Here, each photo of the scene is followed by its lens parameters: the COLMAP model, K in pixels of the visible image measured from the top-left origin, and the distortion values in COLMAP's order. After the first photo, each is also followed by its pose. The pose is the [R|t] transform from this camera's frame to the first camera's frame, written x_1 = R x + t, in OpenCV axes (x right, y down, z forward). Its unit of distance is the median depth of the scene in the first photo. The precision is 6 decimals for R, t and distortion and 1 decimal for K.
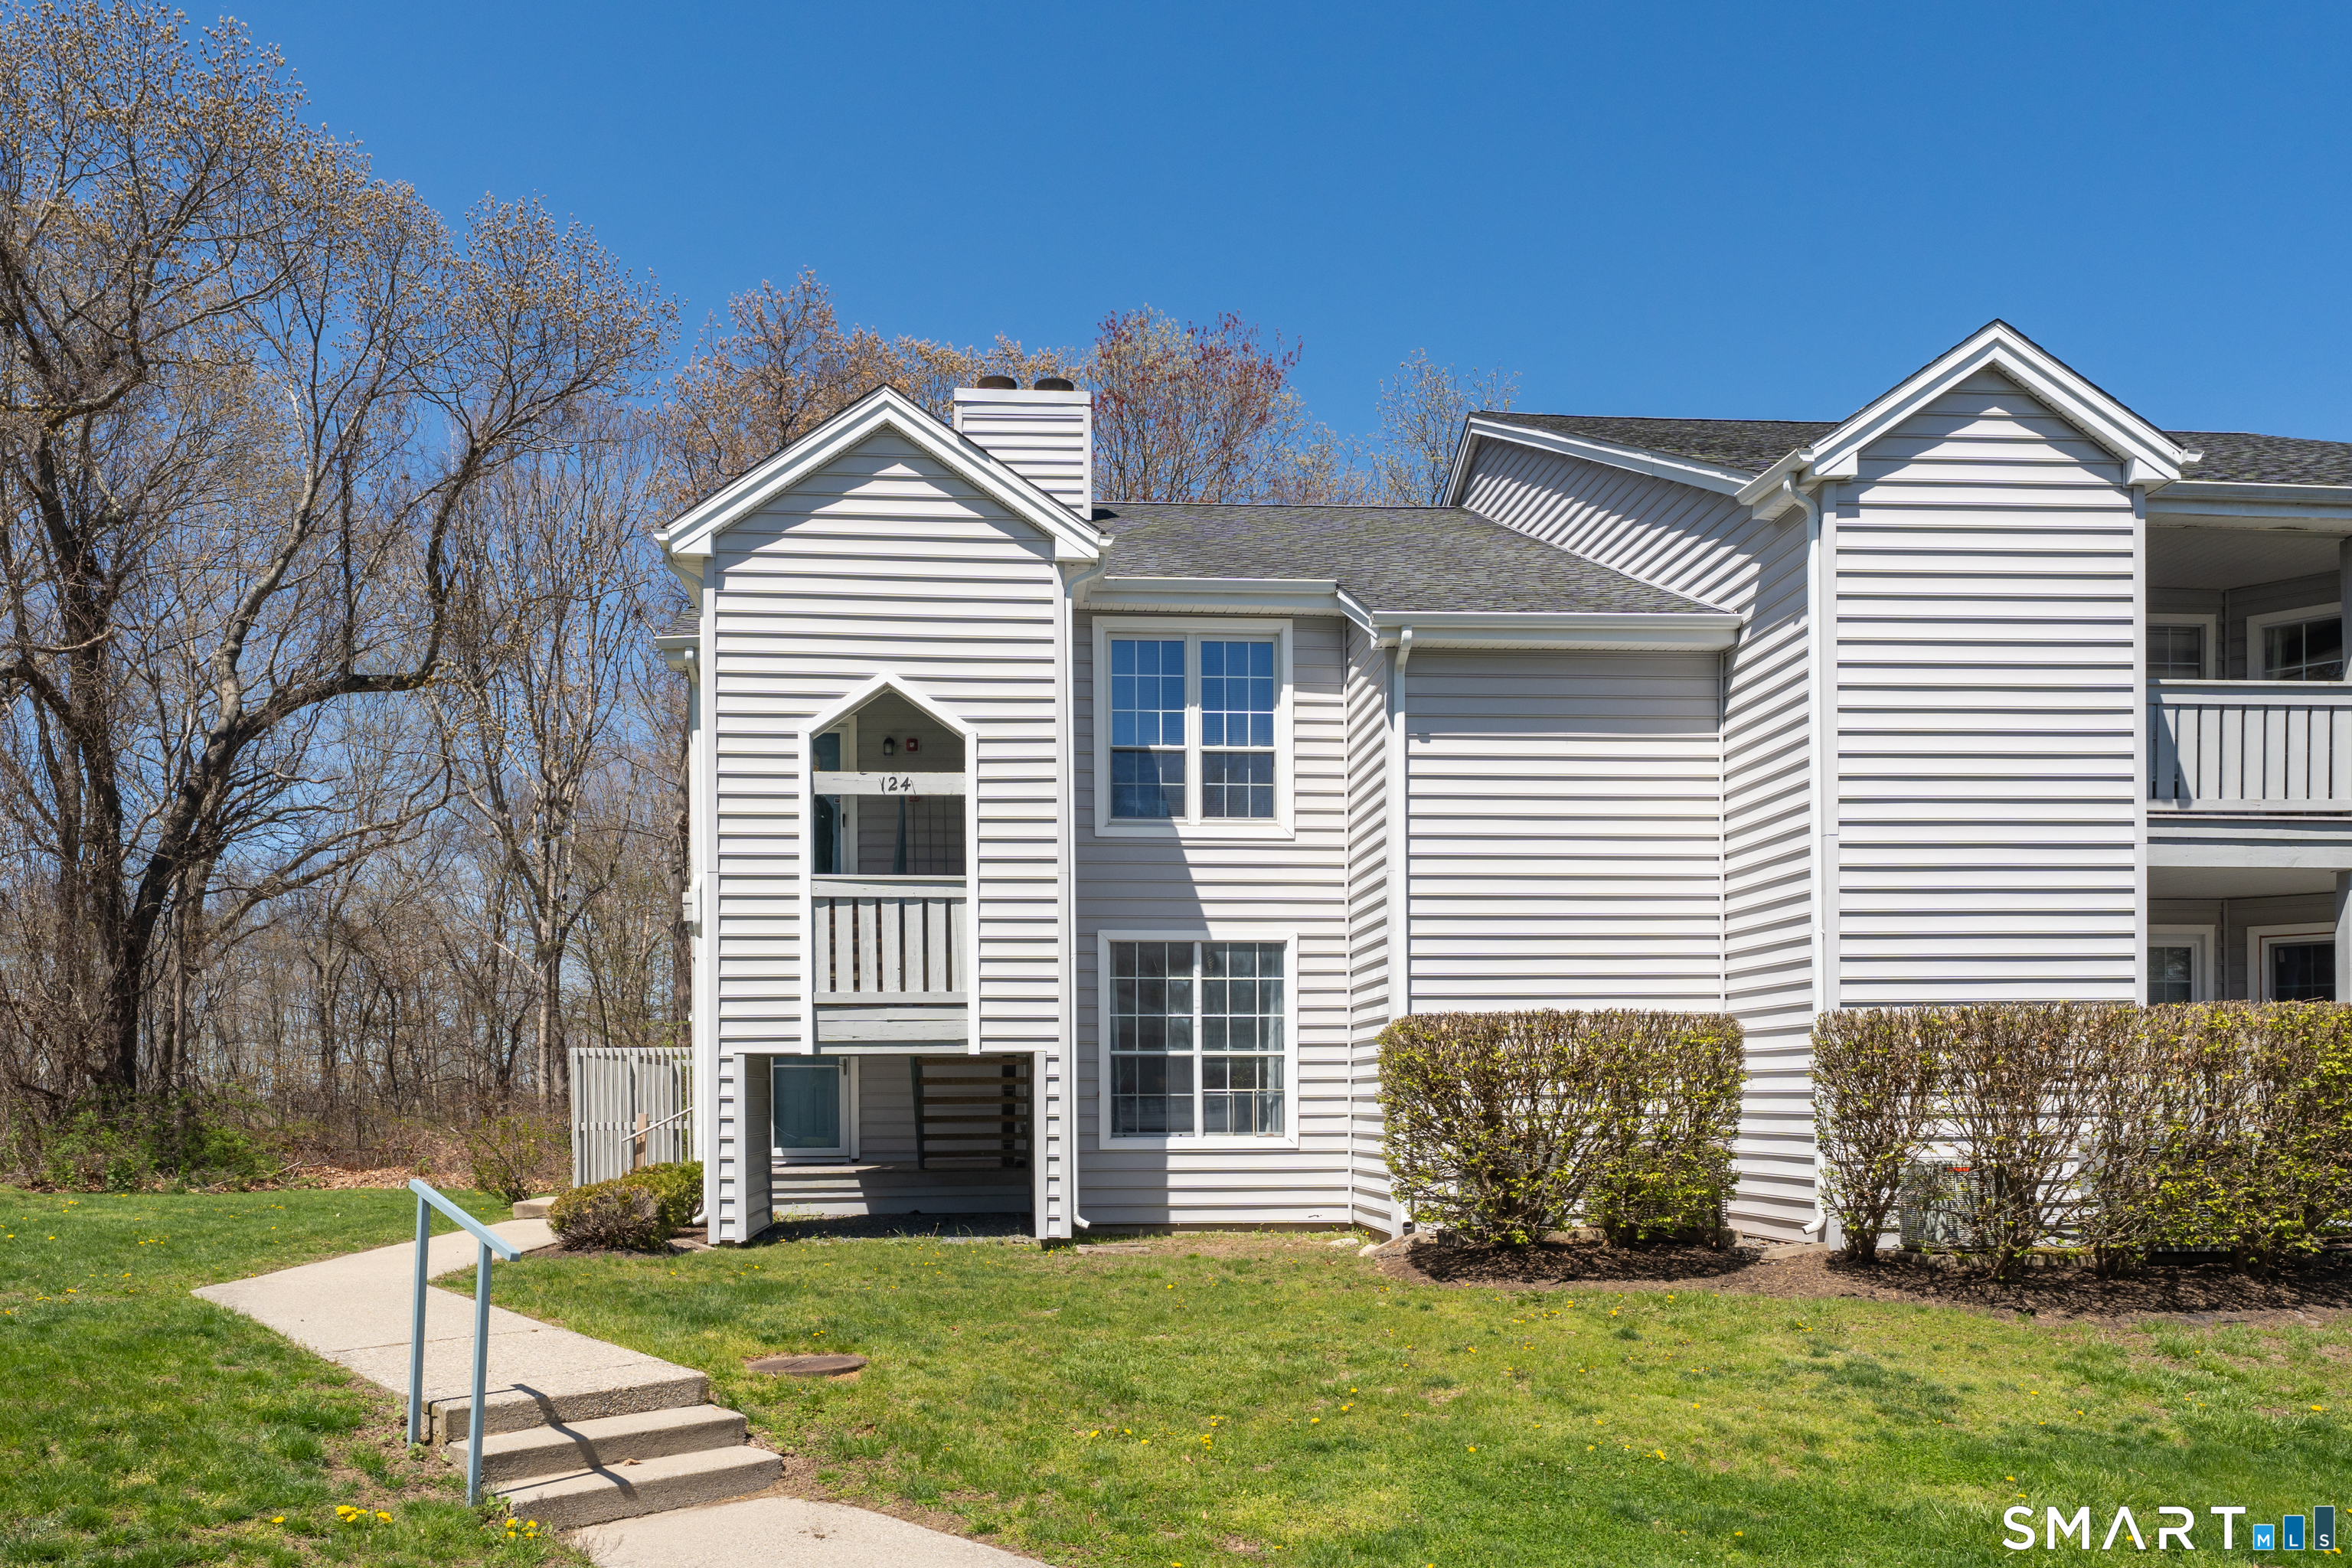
lens RADIAL K [[1486.0, 0, 1175.6], [0, 1486.0, 808.3], [0, 0, 1]] dist [-0.012706, -0.000635]
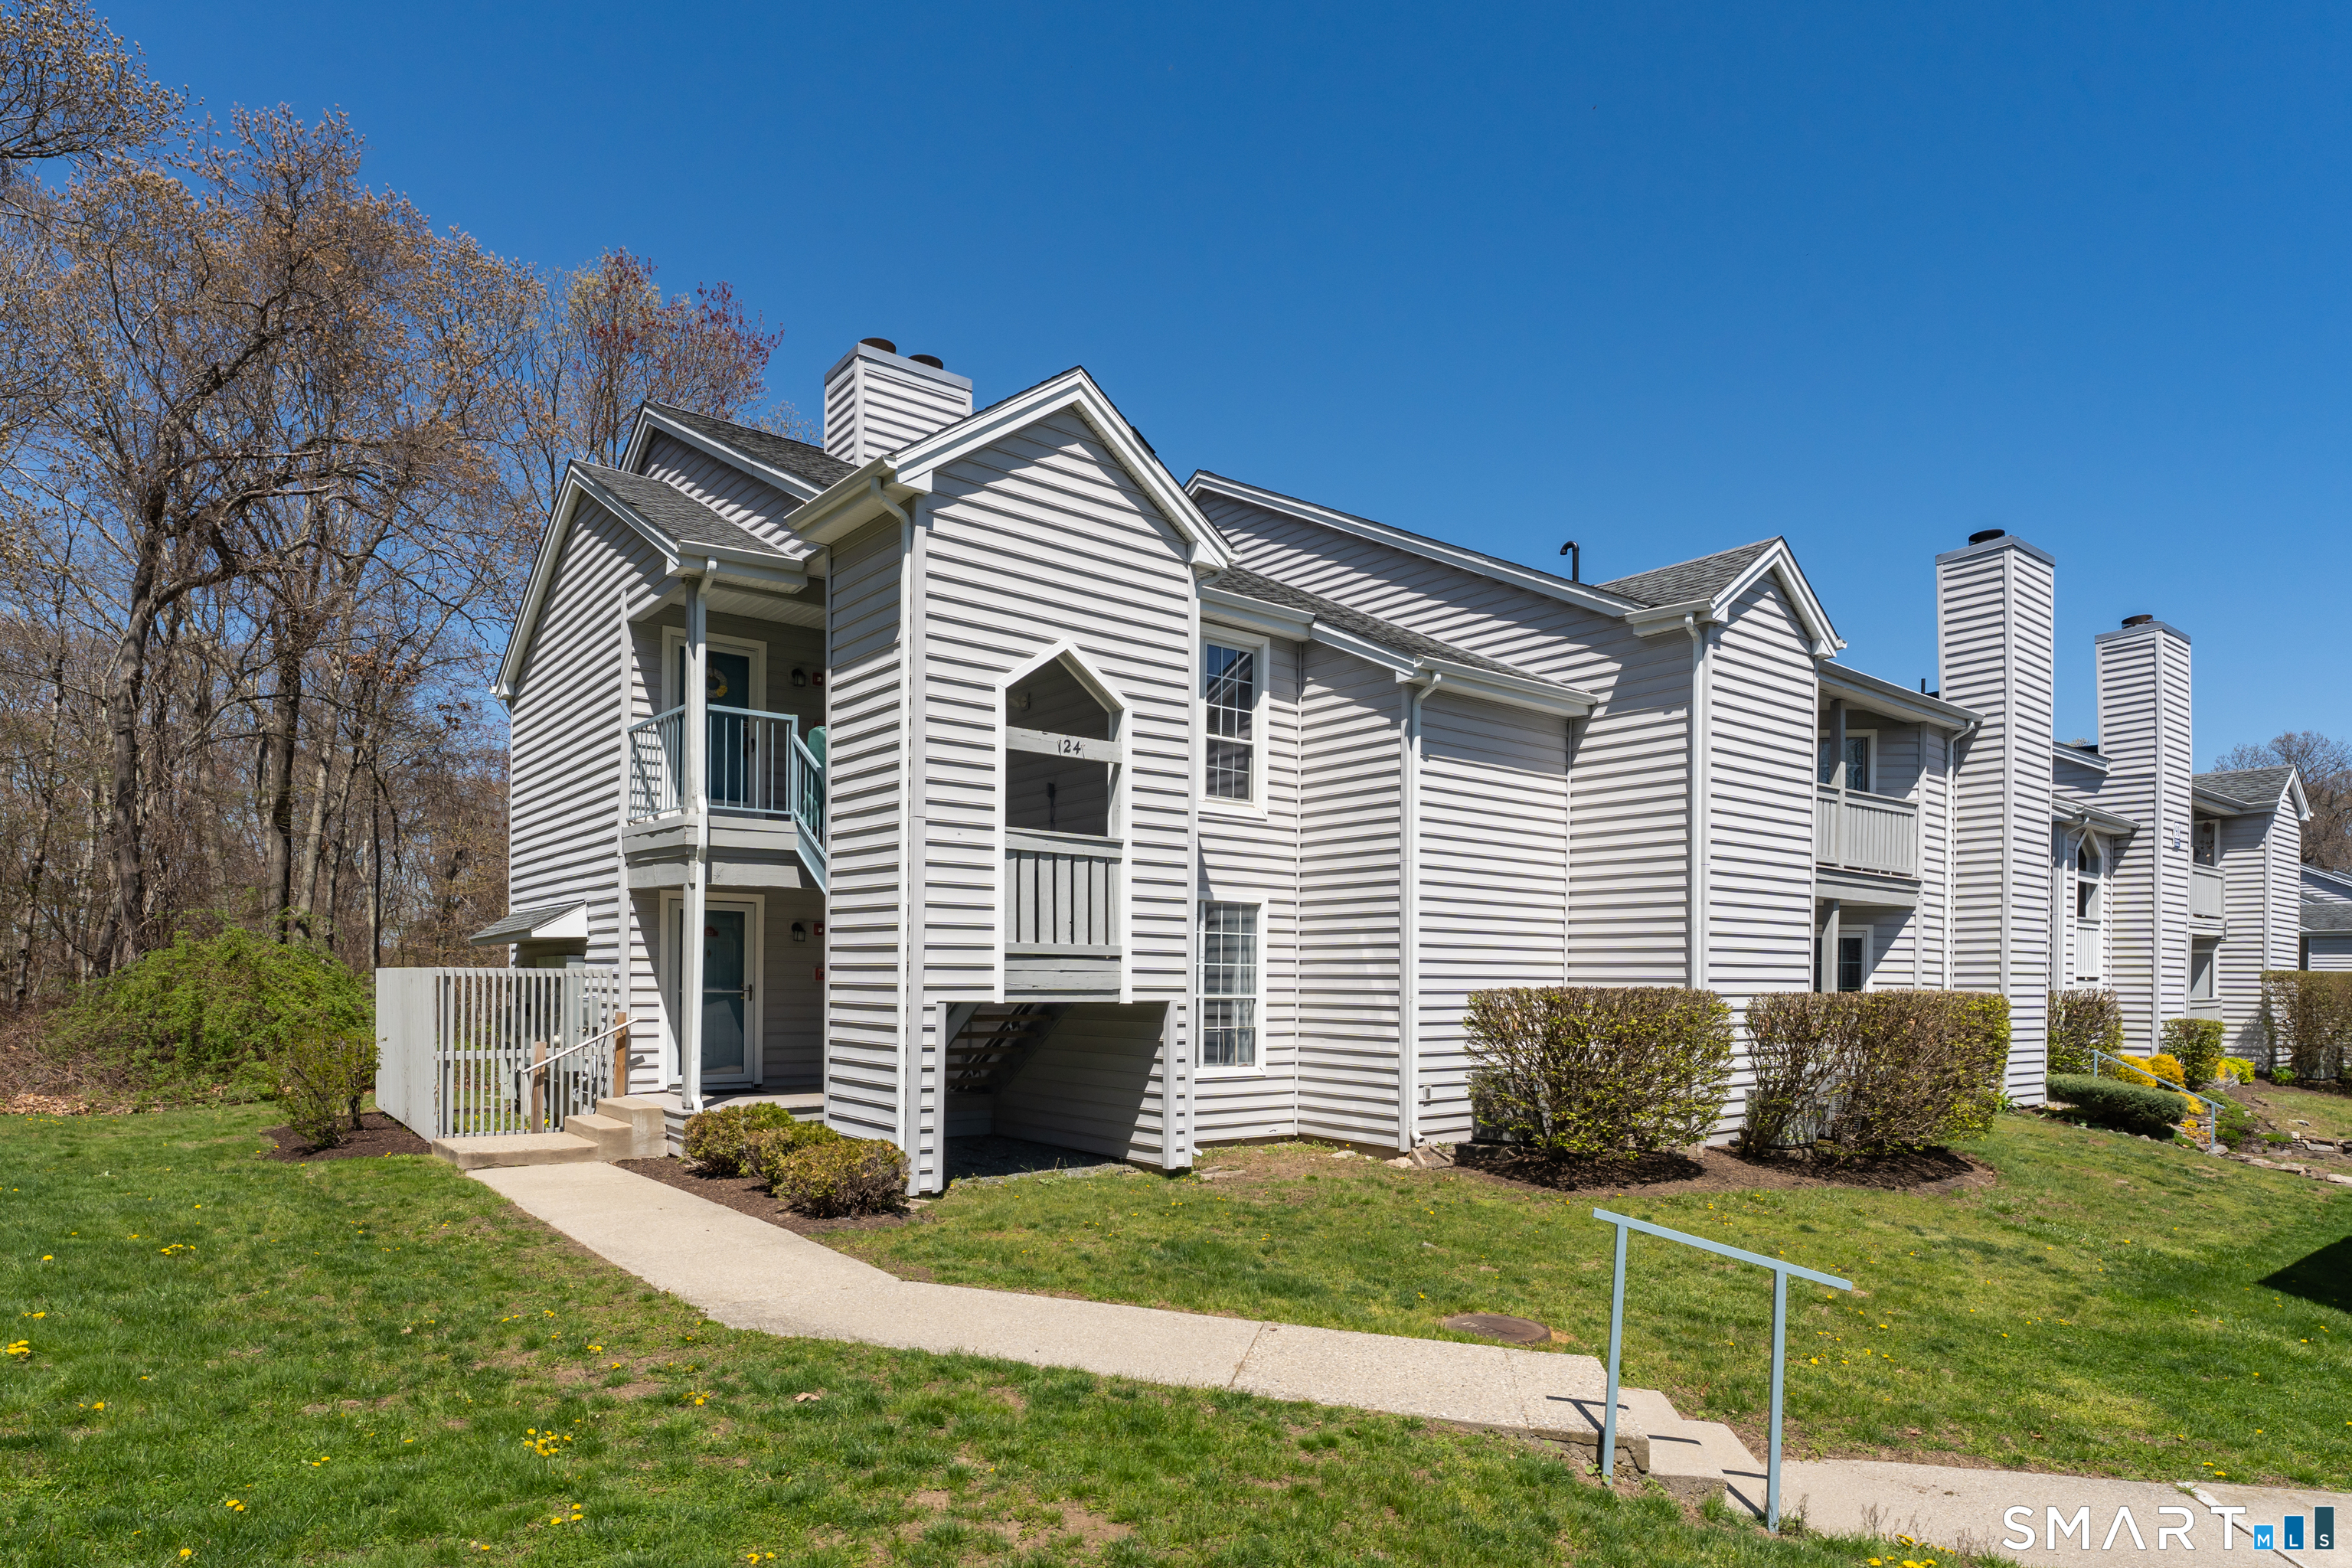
lens RADIAL K [[1204.4, 0, 1181.4], [0, 1204.4, 772.4], [0, 0, 1]] dist [-0.002148, -0.000964]
pose [[0.850668, 0.108252, 0.514436, -0.558989], [-0.118777, 0.992842, -0.012514, 0.003203], [-0.512109, -0.050458, 0.857437, 0.220302]]
